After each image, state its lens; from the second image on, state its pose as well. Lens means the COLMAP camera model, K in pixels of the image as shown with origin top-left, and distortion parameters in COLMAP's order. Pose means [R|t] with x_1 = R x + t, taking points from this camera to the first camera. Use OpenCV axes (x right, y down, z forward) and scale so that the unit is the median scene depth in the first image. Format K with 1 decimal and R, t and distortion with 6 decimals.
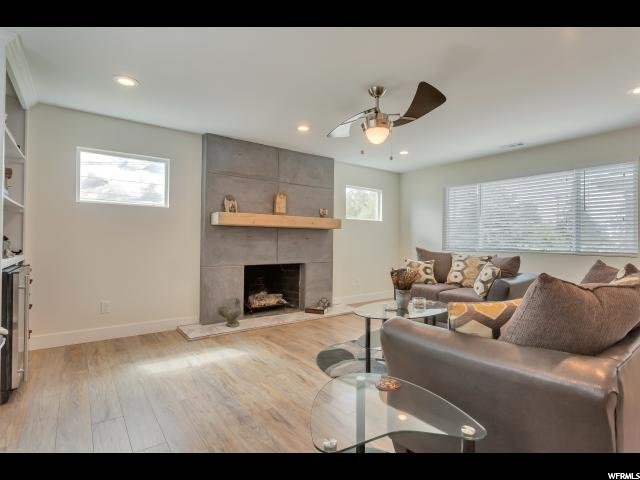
lens RADIAL K [[325.1, 0, 320.0], [0, 325.1, 240.0], [0, 0, 1]] dist [0.001528, 0.000597]
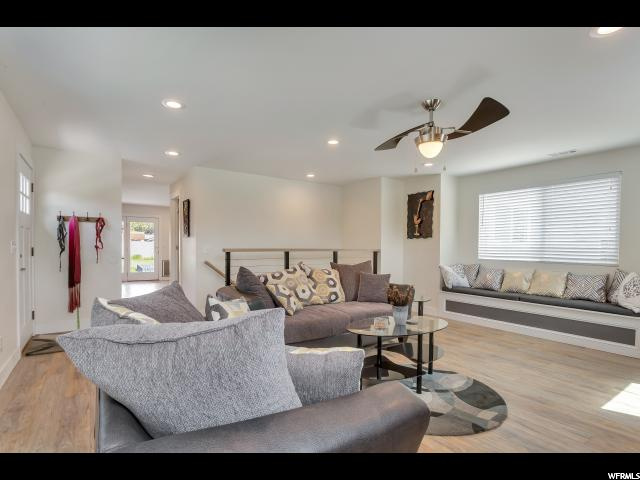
lens RADIAL K [[325.1, 0, 320.0], [0, 325.1, 240.0], [0, 0, 1]] dist [0.001528, 0.000597]
pose [[-0.999603, -0.023620, 0.015381, 0.309667], [-0.023809, 0.999642, -0.012190, -0.014721], [-0.015088, -0.012552, -0.999807, 1.267161]]
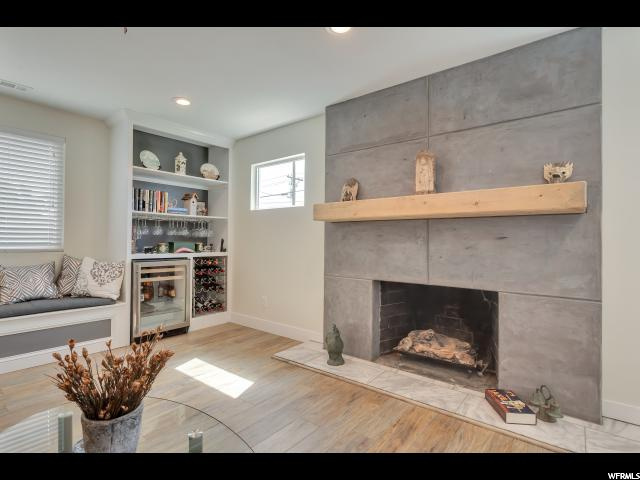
lens RADIAL K [[325.1, 0, 320.0], [0, 325.1, 240.0], [0, 0, 1]] dist [0.001528, 0.000597]
pose [[0.258159, -0.015104, -0.965984, 0.368827], [-0.010126, 0.999781, -0.018339, 0.010454], [0.966049, 0.014516, 0.257949, 0.704304]]
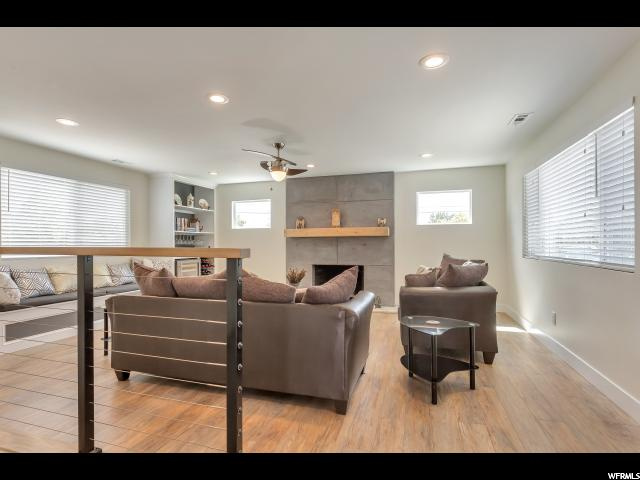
lens RADIAL K [[325.1, 0, 320.0], [0, 325.1, 240.0], [0, 0, 1]] dist [0.001528, 0.000597]
pose [[0.589331, -0.026295, -0.807464, 0.909977], [0.007367, 0.999604, -0.027175, 0.009404], [0.807858, 0.010067, 0.589291, 0.184627]]
